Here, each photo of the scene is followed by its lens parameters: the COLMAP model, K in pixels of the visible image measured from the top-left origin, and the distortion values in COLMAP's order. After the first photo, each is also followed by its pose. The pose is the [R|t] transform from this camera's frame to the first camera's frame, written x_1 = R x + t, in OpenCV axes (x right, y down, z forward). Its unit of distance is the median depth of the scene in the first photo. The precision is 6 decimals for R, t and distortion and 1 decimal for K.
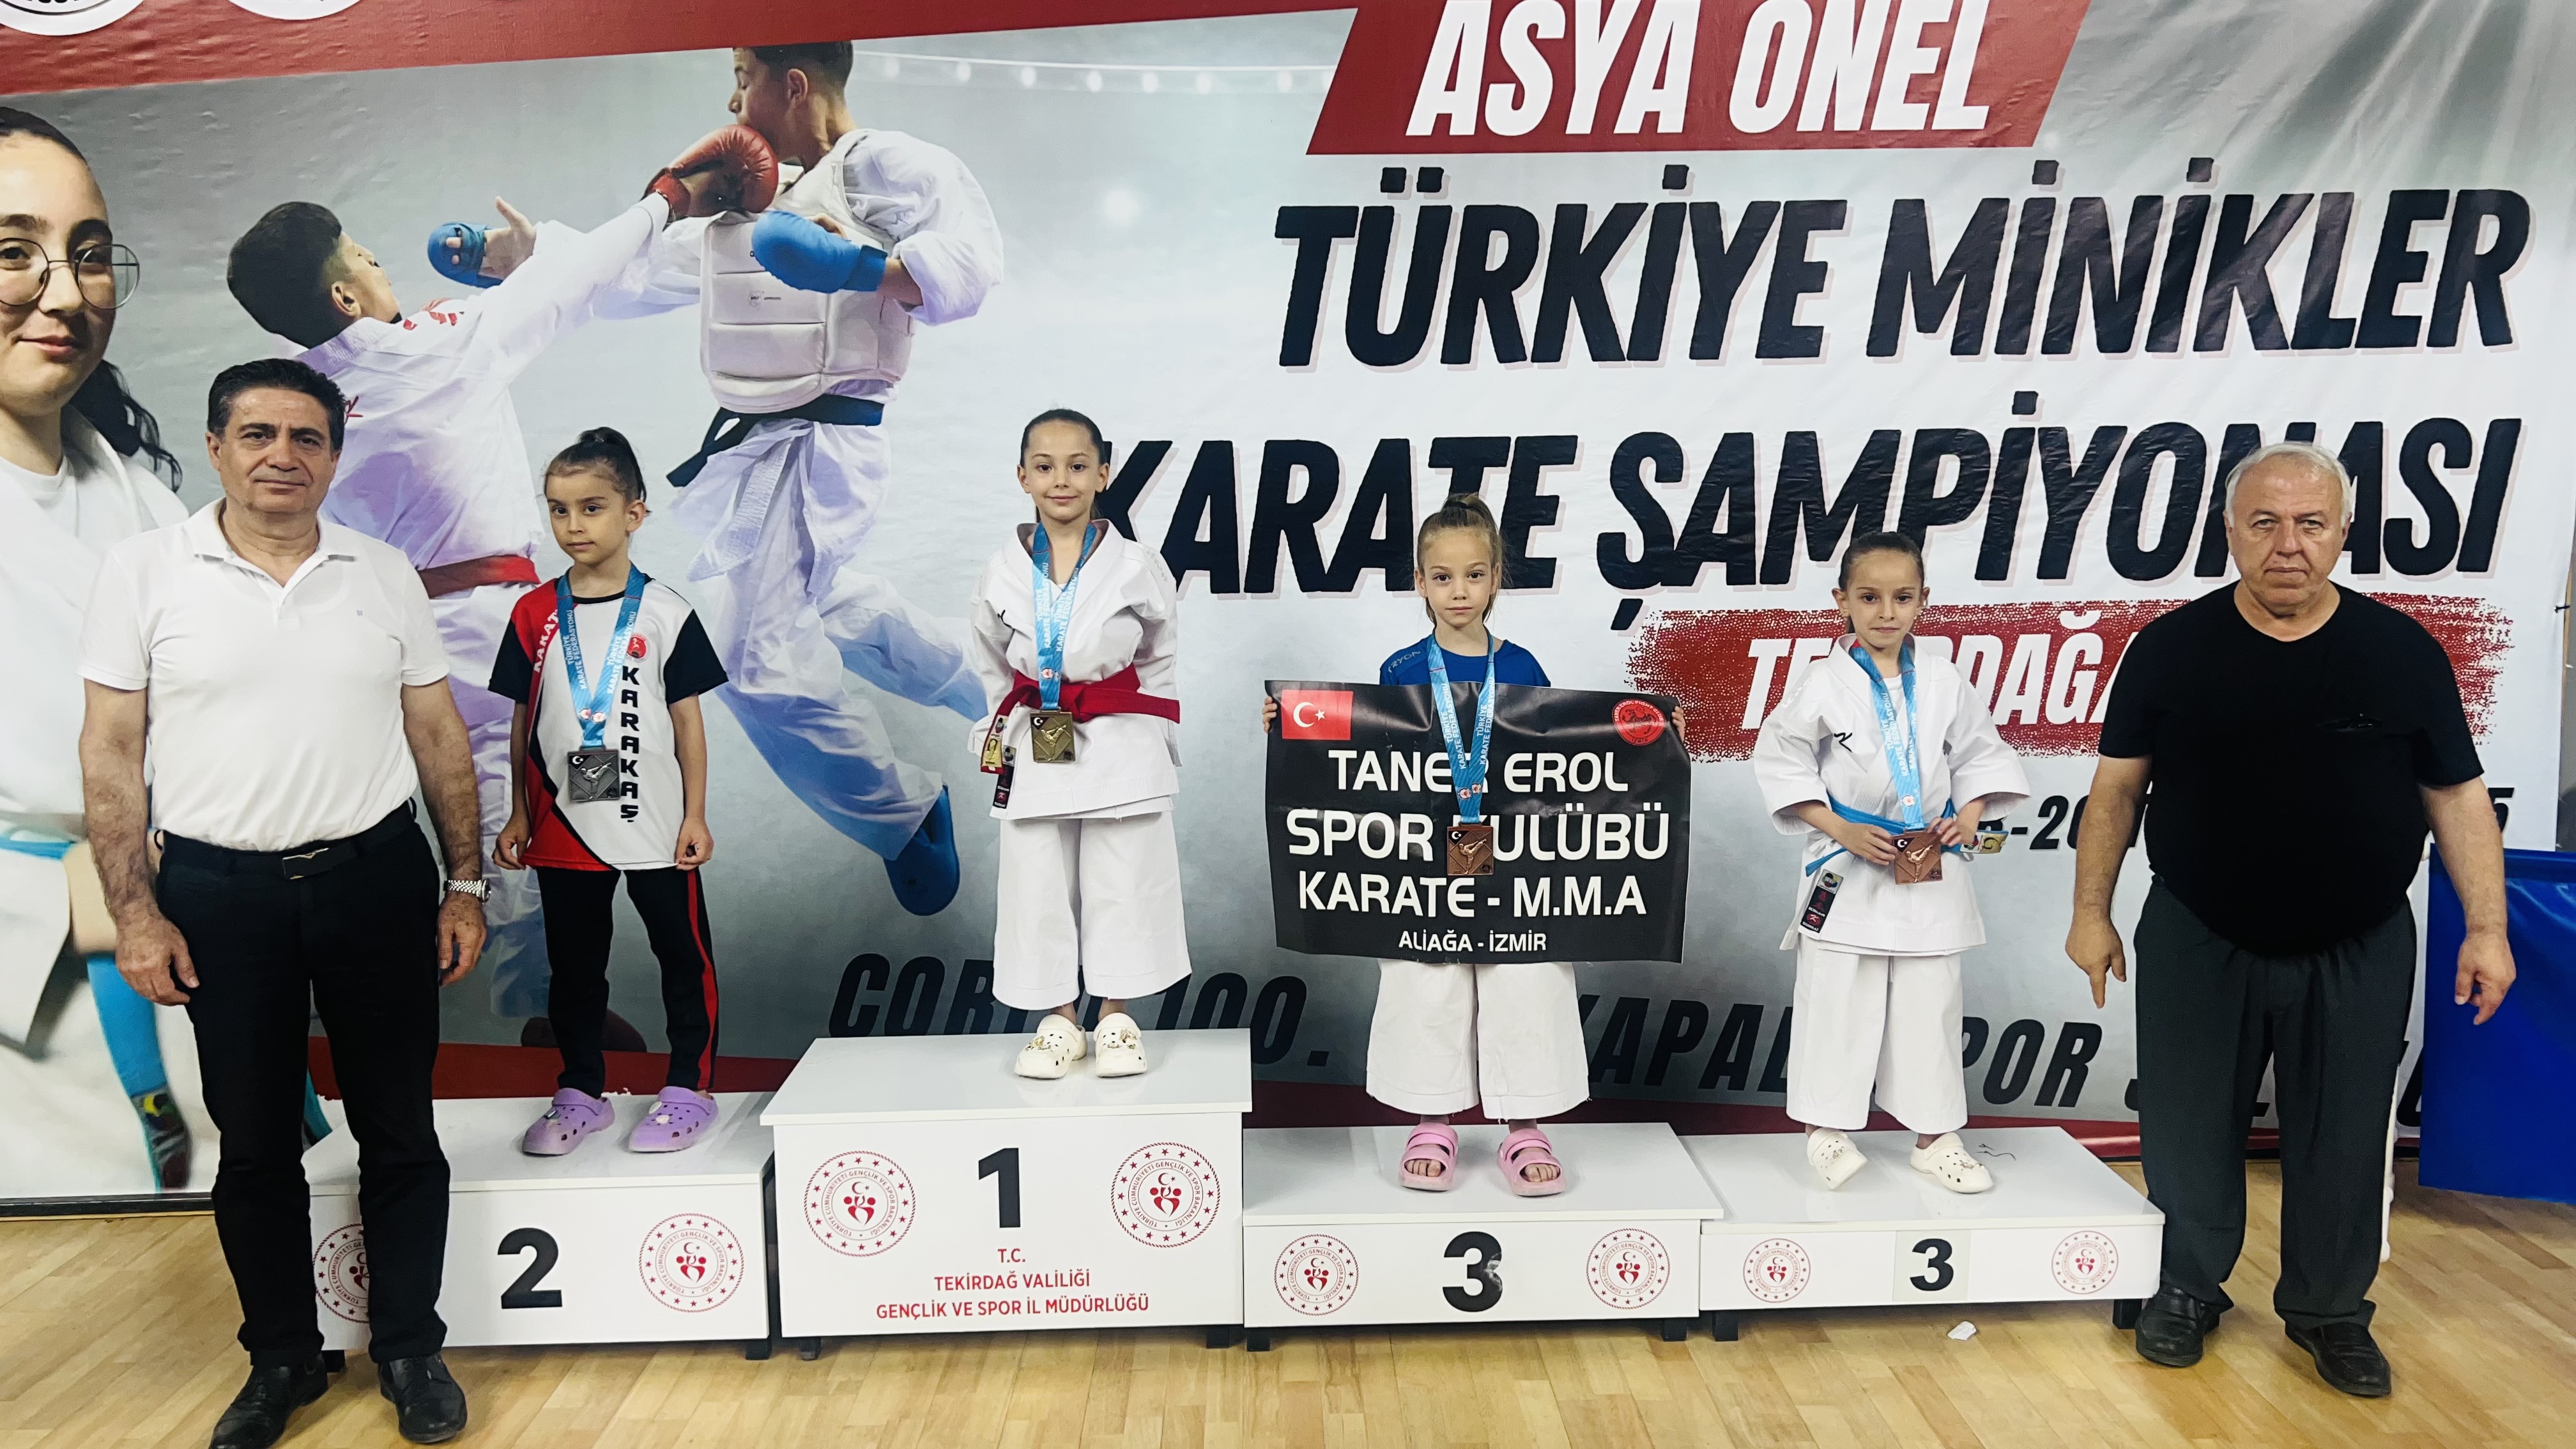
lens RADIAL K [[1930.7, 0, 1306.5], [0, 1930.7, 722.0], [0, 0, 1]] dist [0.049969, -0.052769]
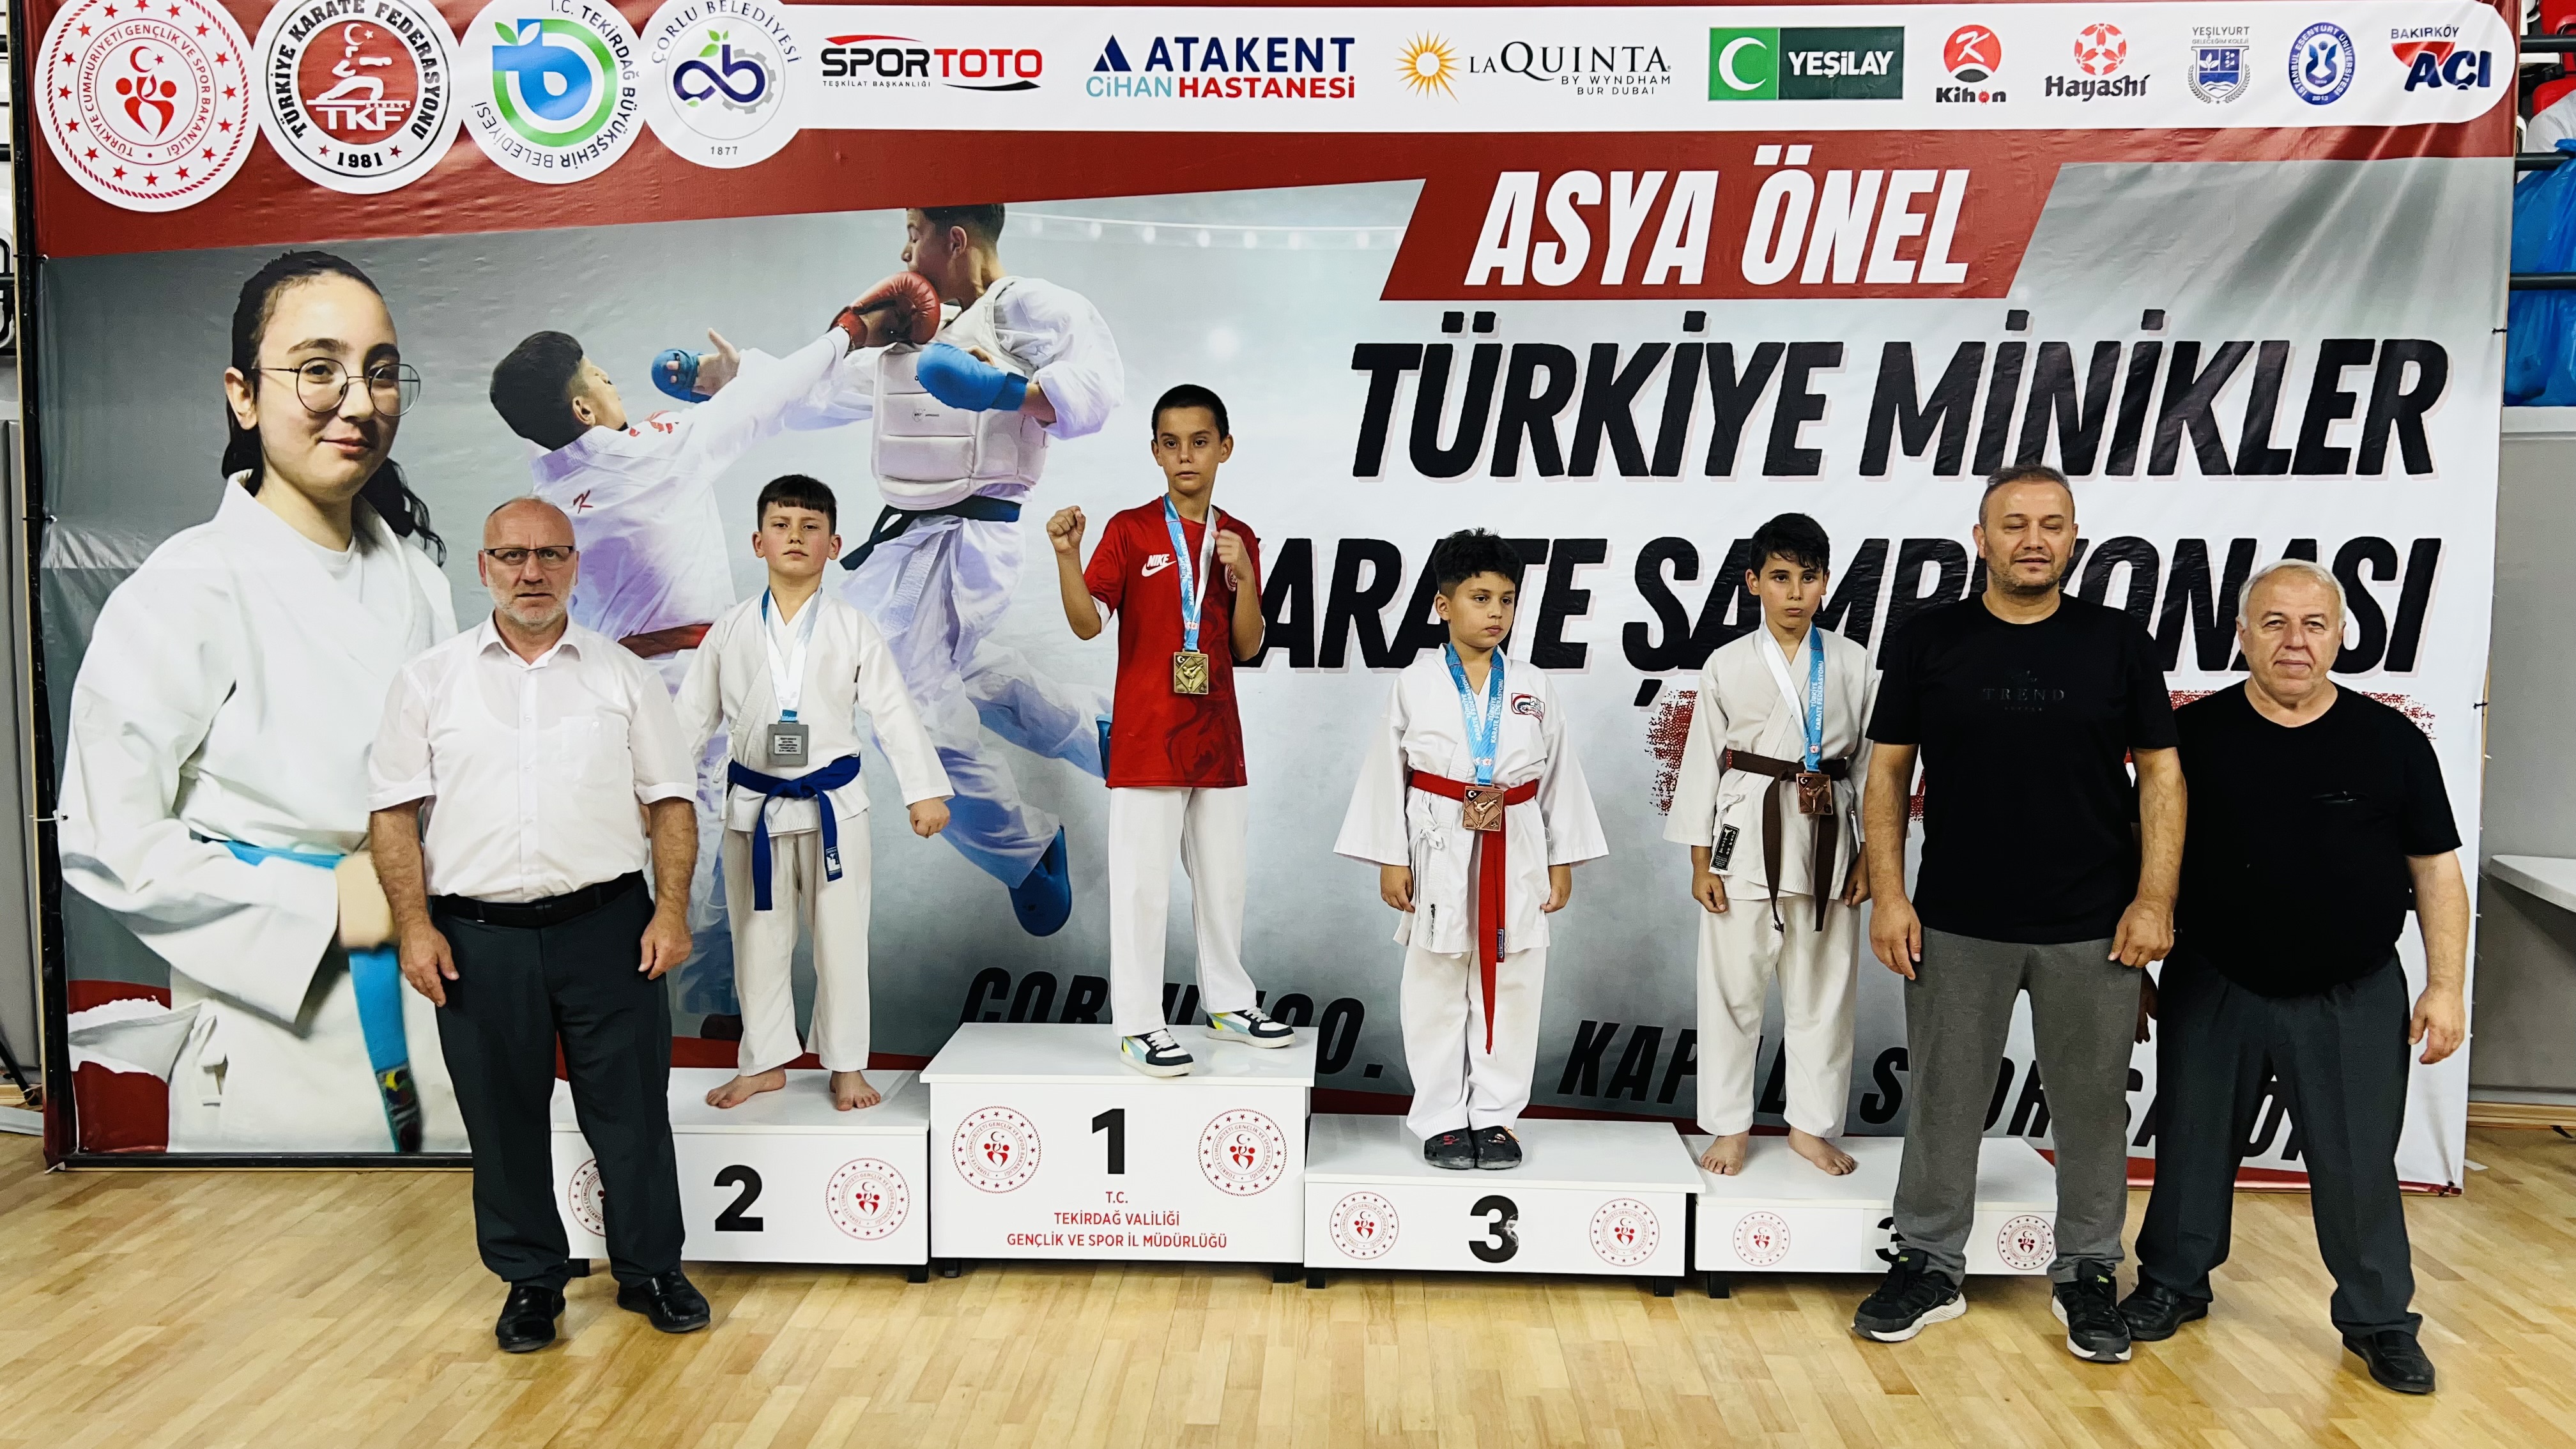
lens RADIAL K [[1956.0, 0, 1294.4], [0, 1956.0, 743.4], [0, 0, 1]] dist [0.046336, -0.037214]
pose [[0.998263, 0.022274, -0.054540, 0.019036], [-0.024231, 0.999076, -0.035483, 0.022052], [0.053699, 0.036743, 0.997881, -0.188208]]
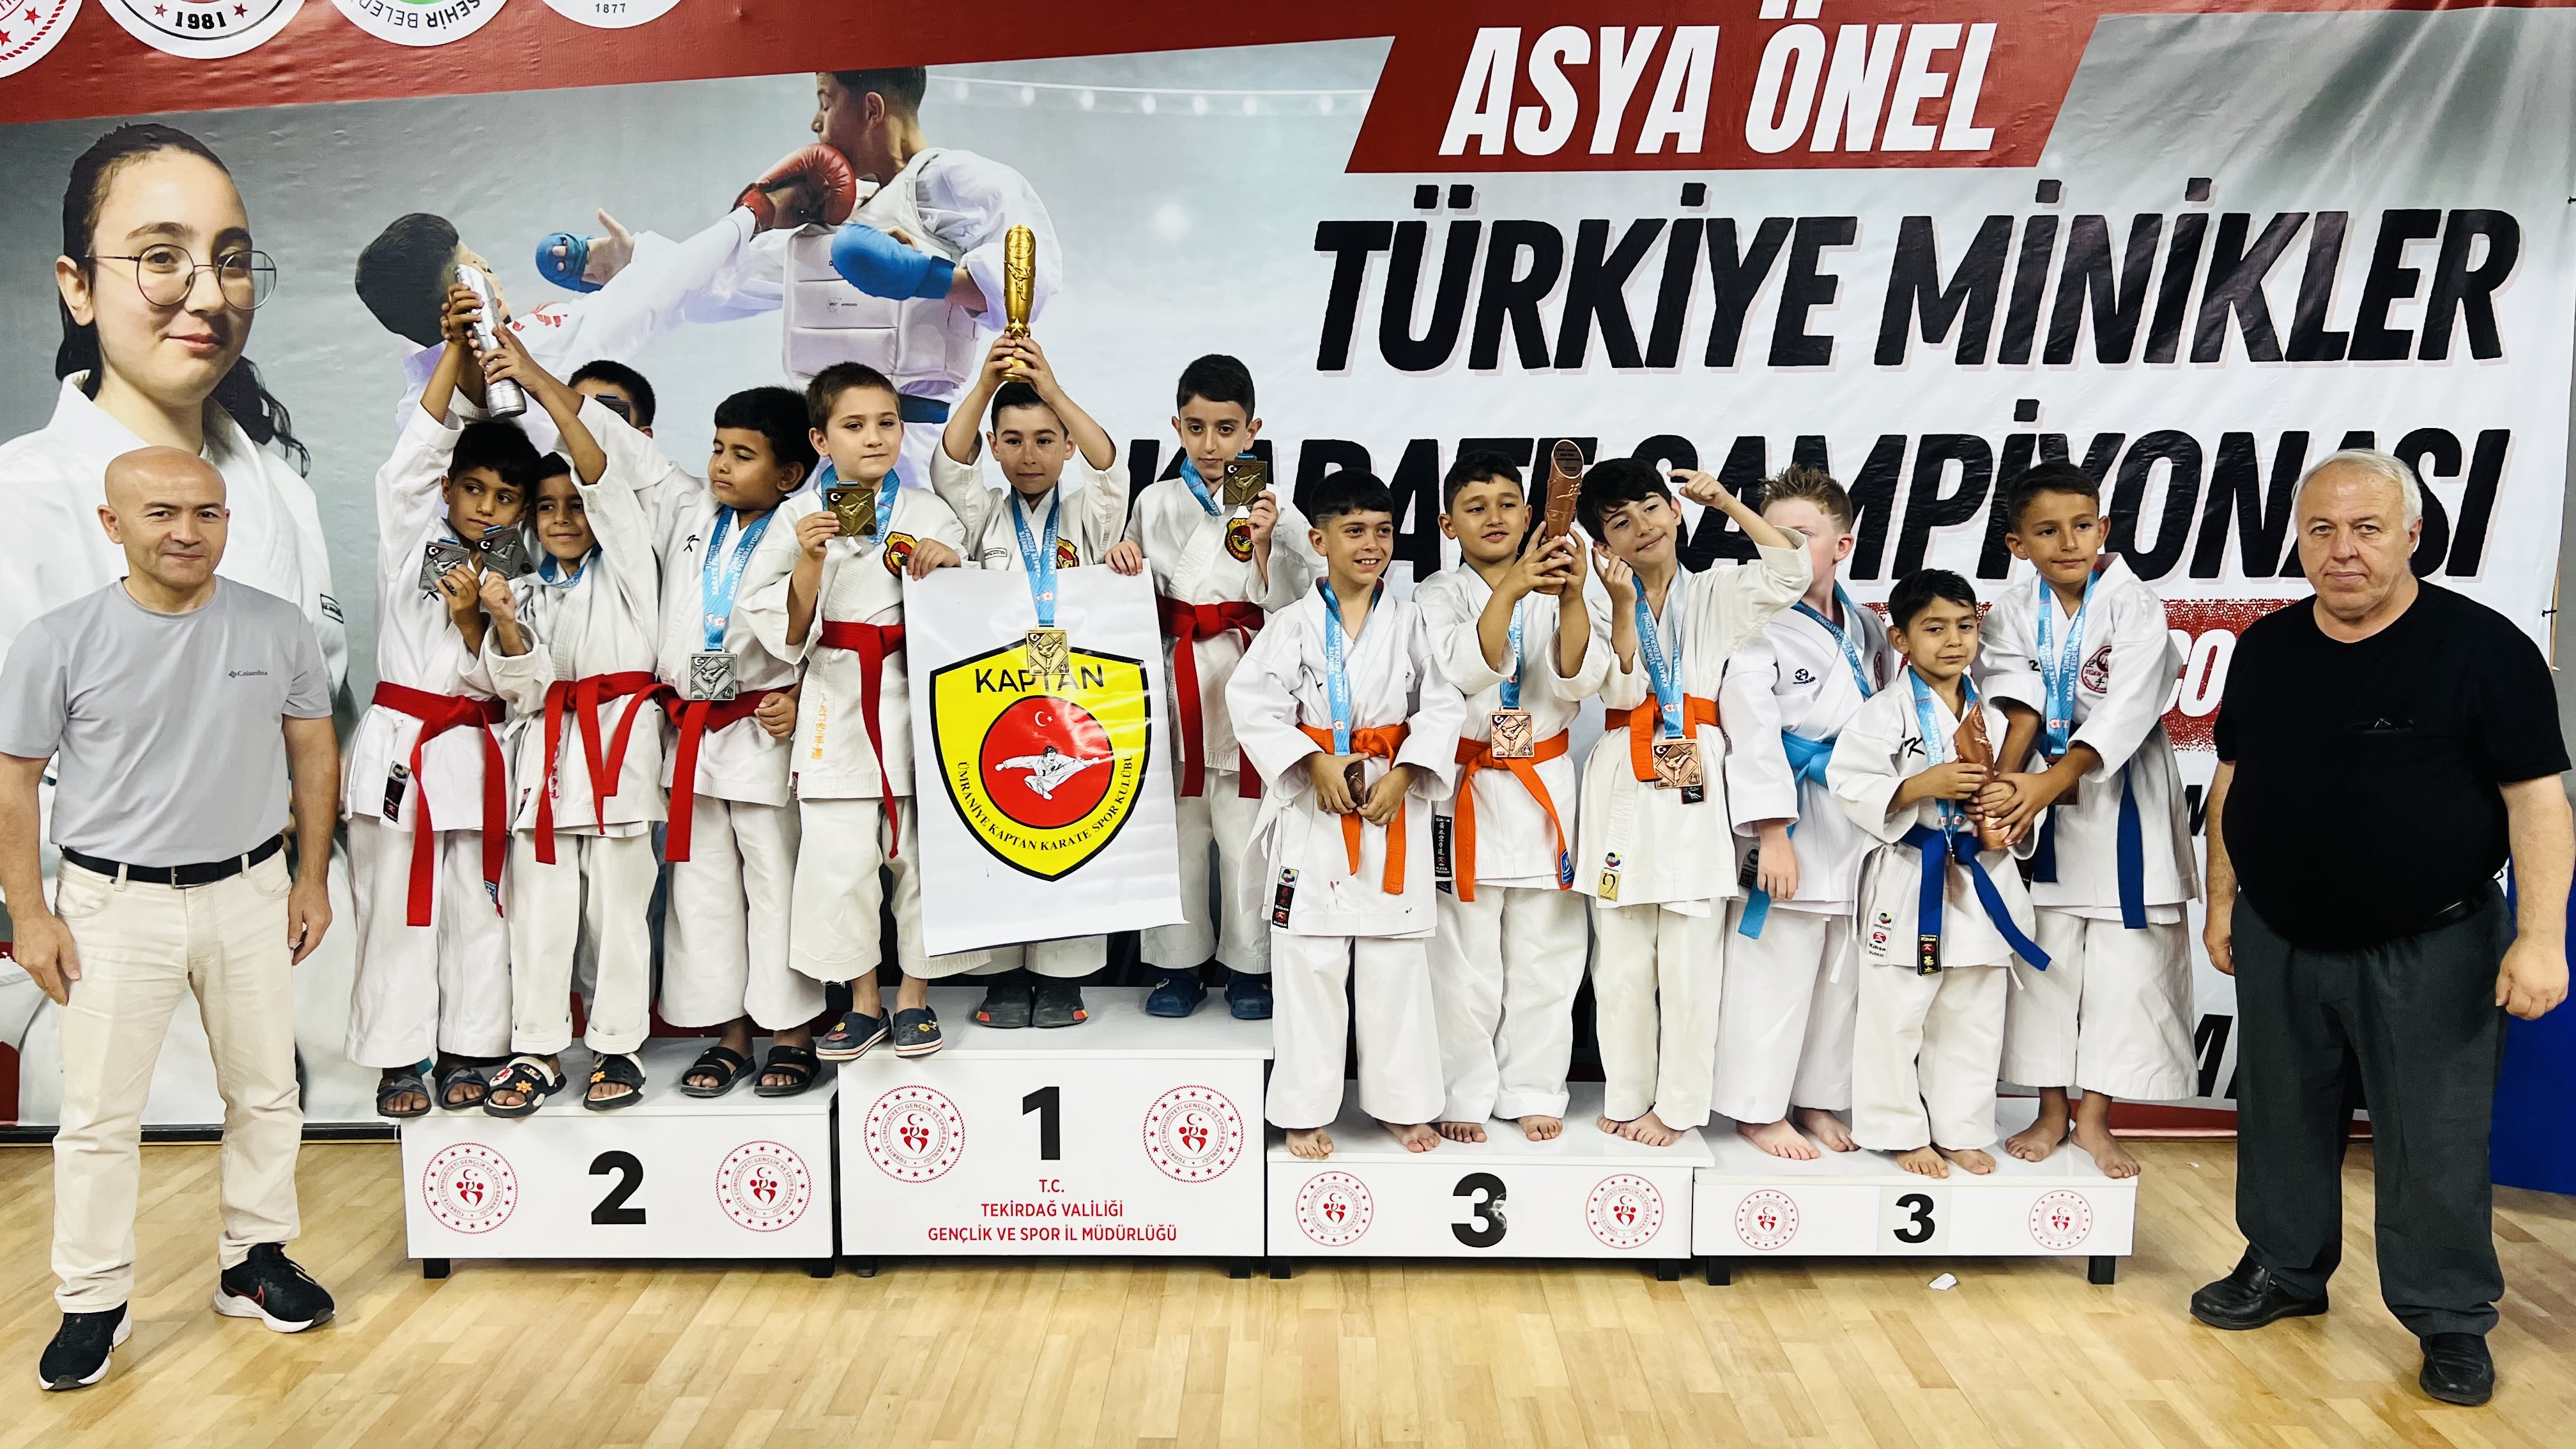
lens RADIAL K [[1946.3, 0, 1285.3], [0, 1946.3, 720.9], [0, 0, 1]] dist [0.051725, -0.053953]
pose [[0.999110, 0.014657, -0.039542, 0.013876], [-0.014843, 0.999880, -0.004410, 0.014606], [0.039473, 0.004993, 0.999208, -0.075147]]
